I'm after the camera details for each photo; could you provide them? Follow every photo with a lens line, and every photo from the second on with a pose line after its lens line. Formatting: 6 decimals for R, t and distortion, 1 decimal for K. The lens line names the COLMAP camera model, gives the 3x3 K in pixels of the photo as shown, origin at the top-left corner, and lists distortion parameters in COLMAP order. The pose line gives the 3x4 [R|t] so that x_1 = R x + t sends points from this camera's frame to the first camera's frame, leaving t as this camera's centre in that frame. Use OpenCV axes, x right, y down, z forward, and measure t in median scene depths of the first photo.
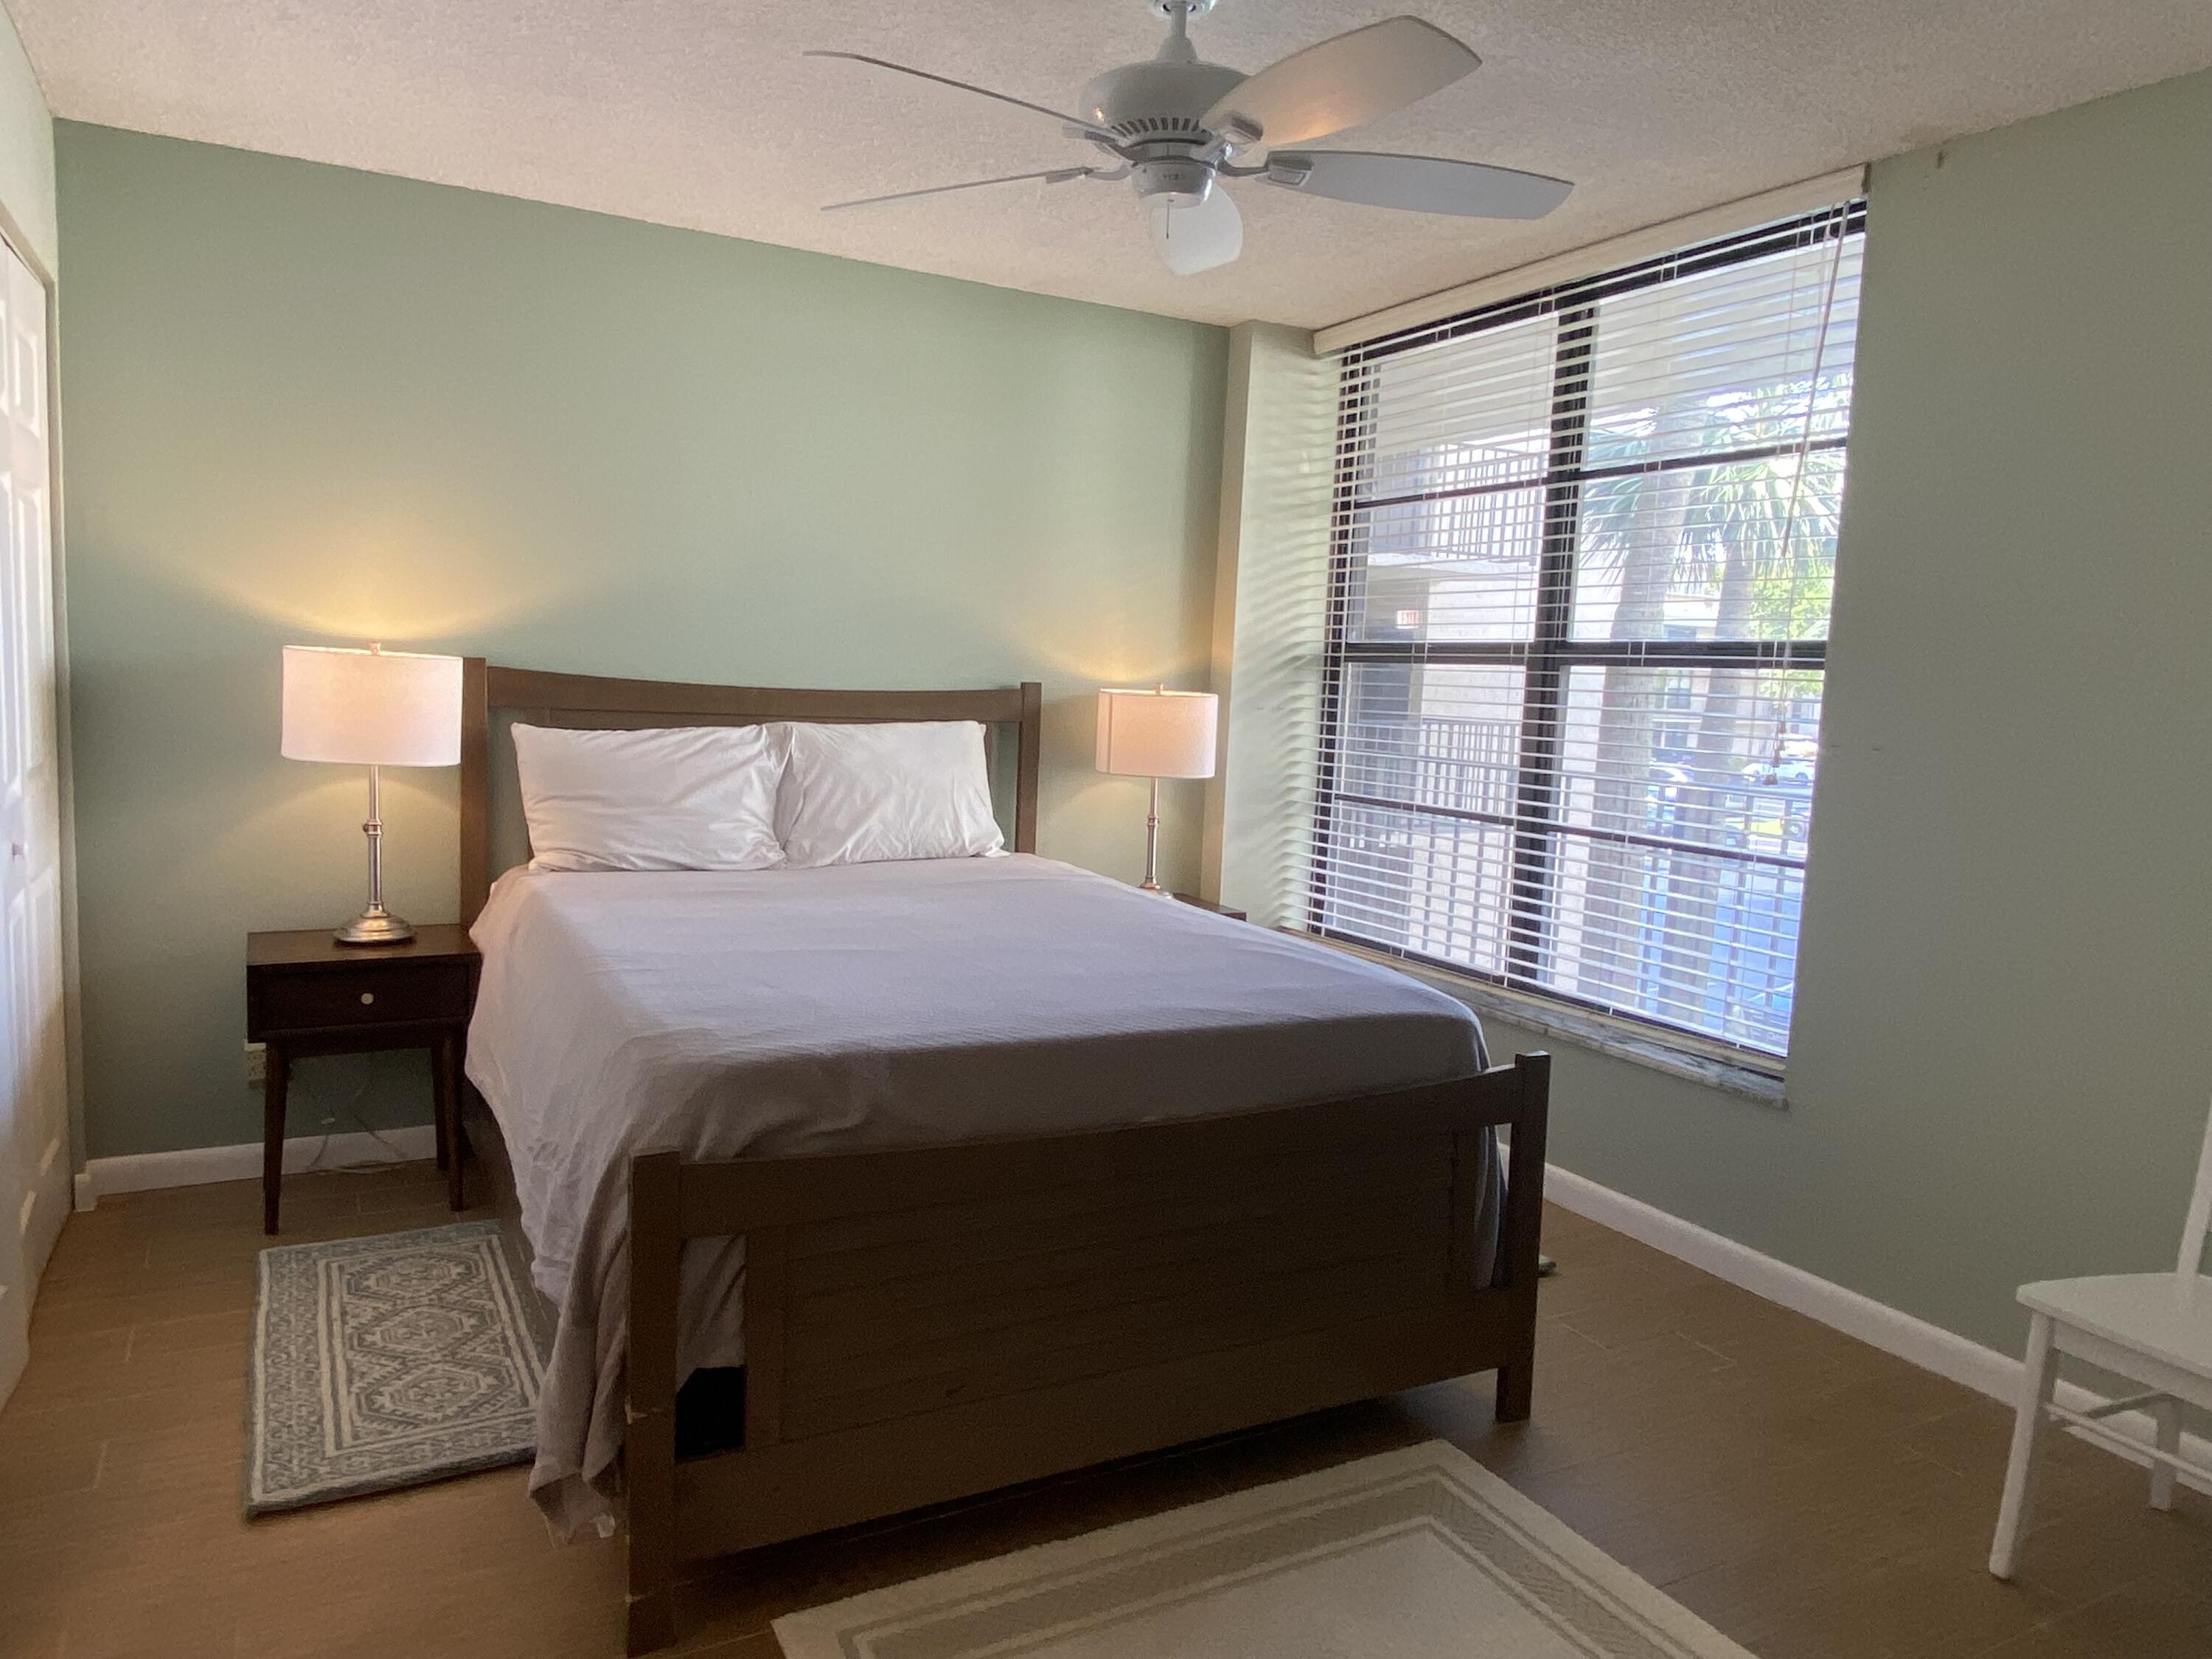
lens RADIAL K [[1435.5, 0, 1079.2], [0, 1435.5, 844.1], [0, 0, 1]] dist [0.091899, -0.110265]
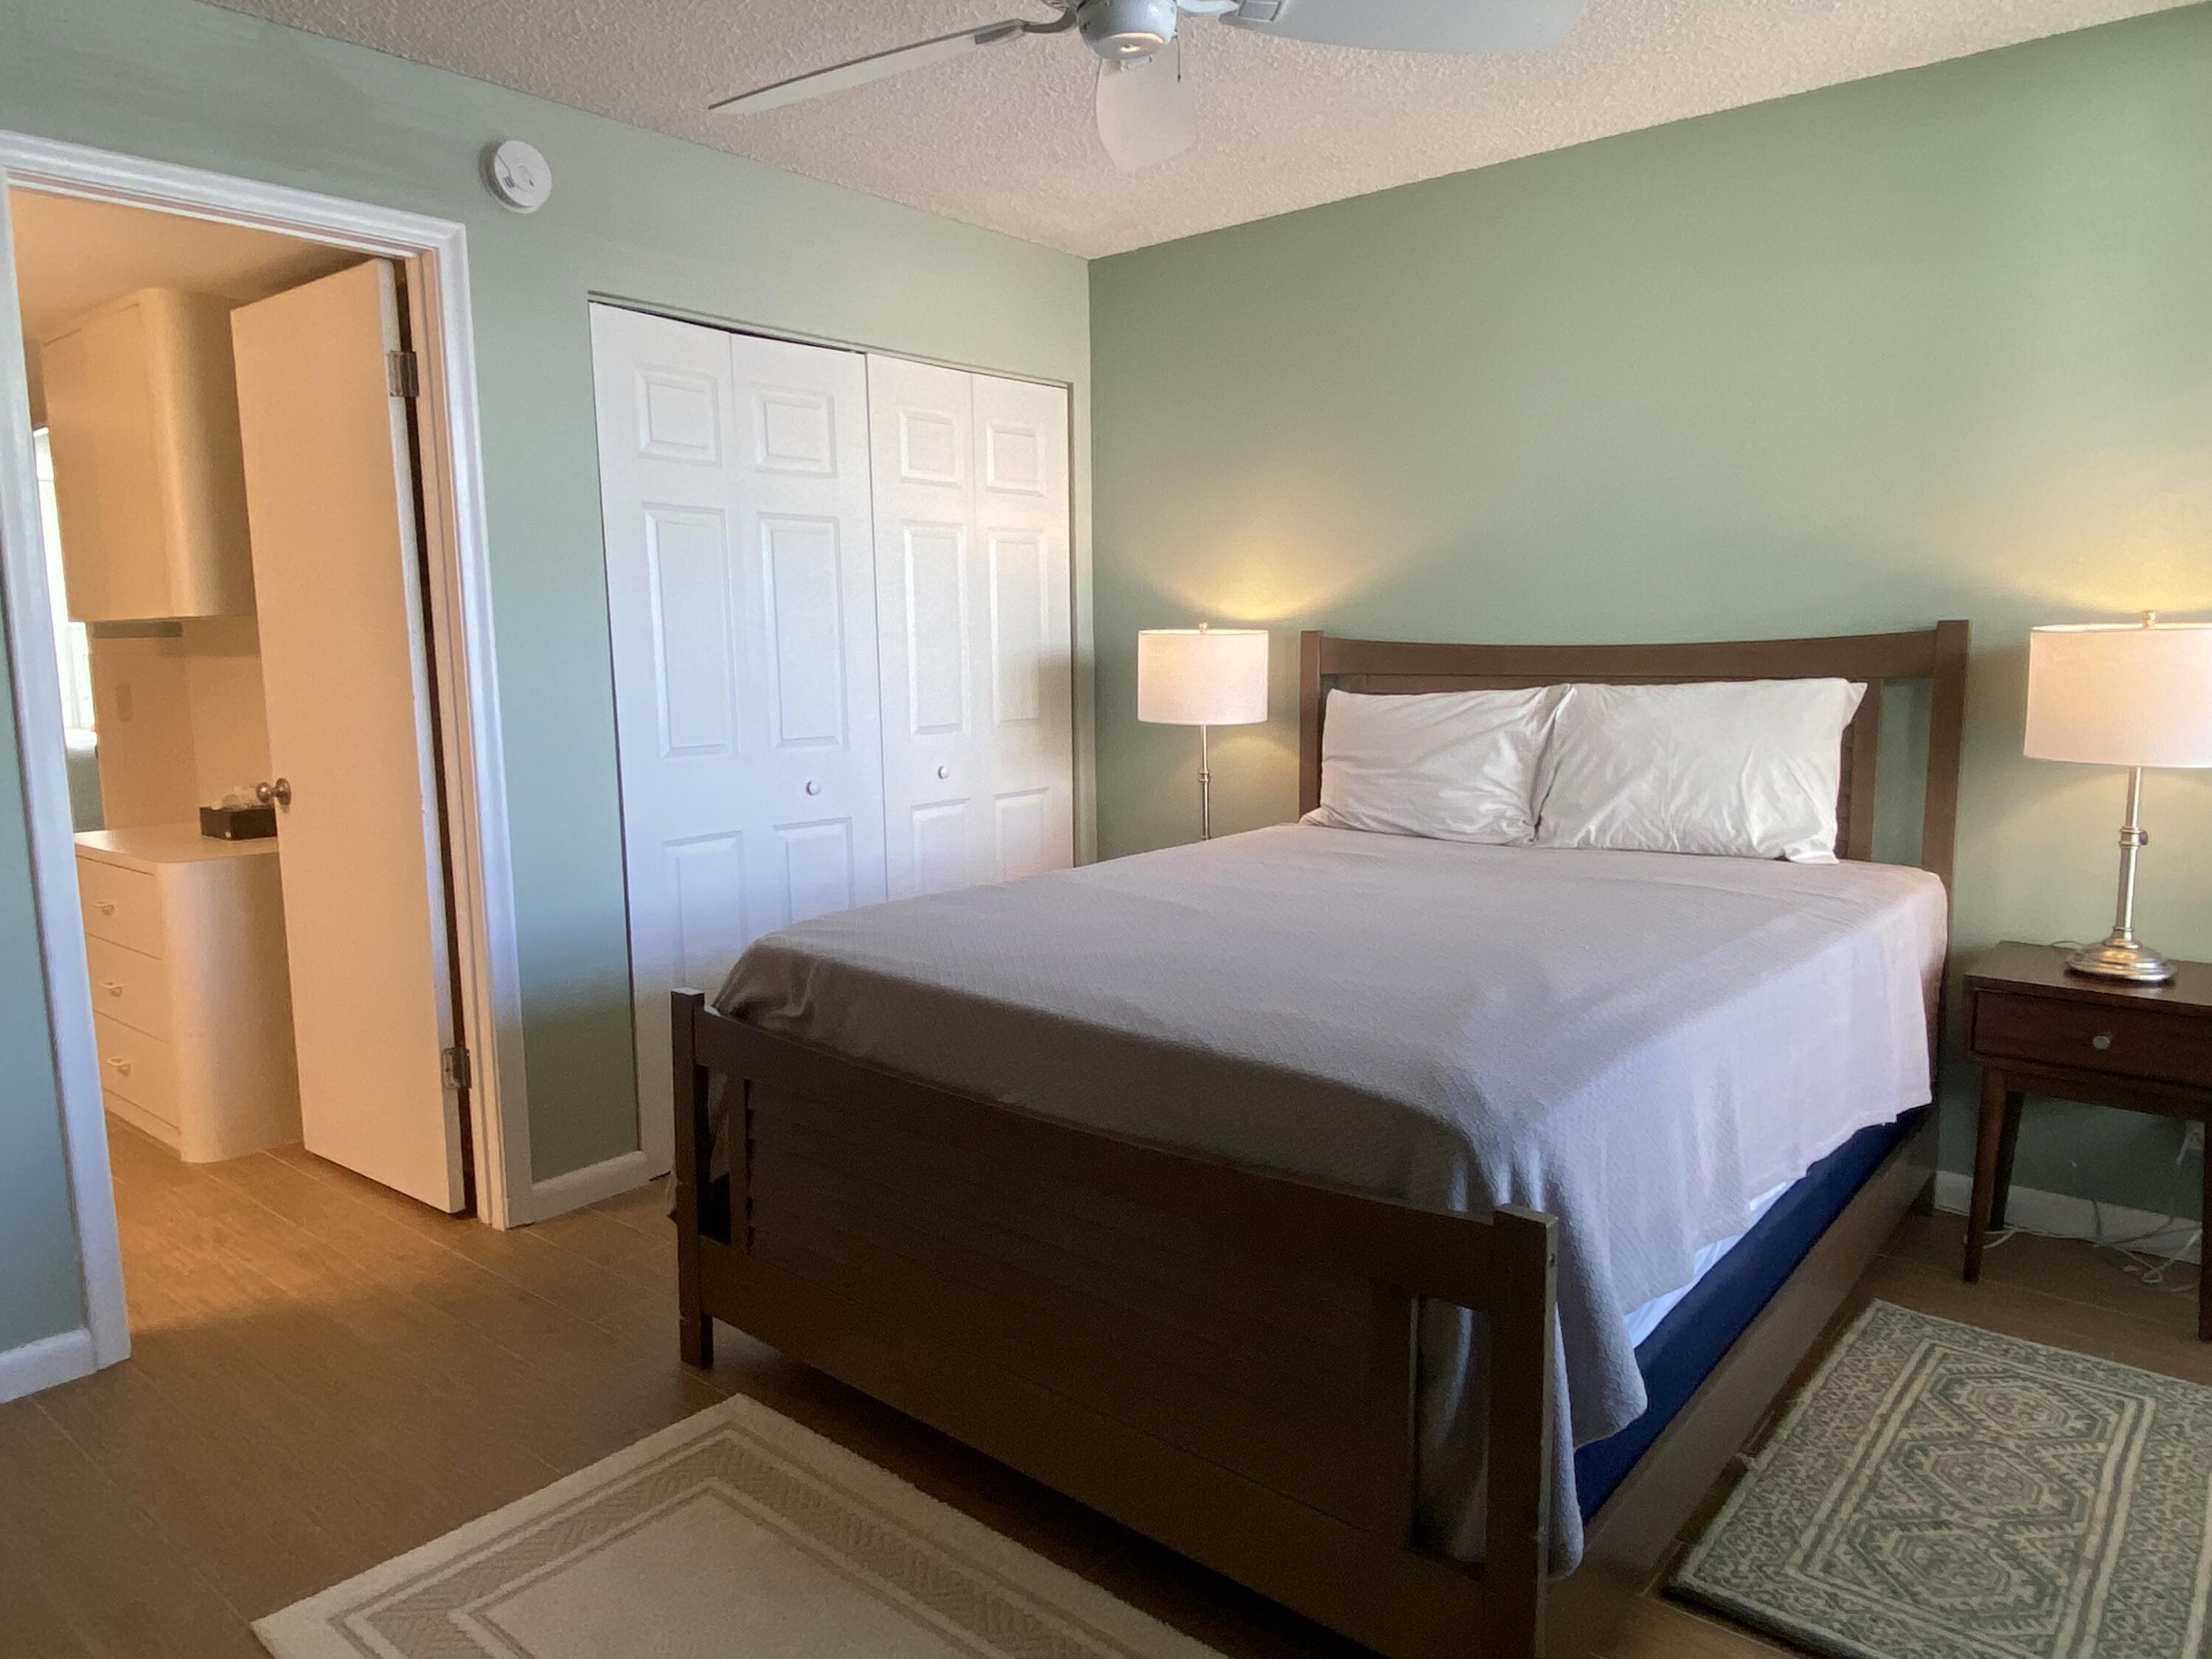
lens RADIAL K [[1435.5, 0, 1079.2], [0, 1435.5, 844.1], [0, 0, 1]] dist [0.091899, -0.110265]
pose [[0.375155, 0.086649, -0.922903, 0.522934], [-0.080535, 0.994904, 0.060672, -0.016844], [0.923457, 0.051564, 0.380221, 0.402554]]
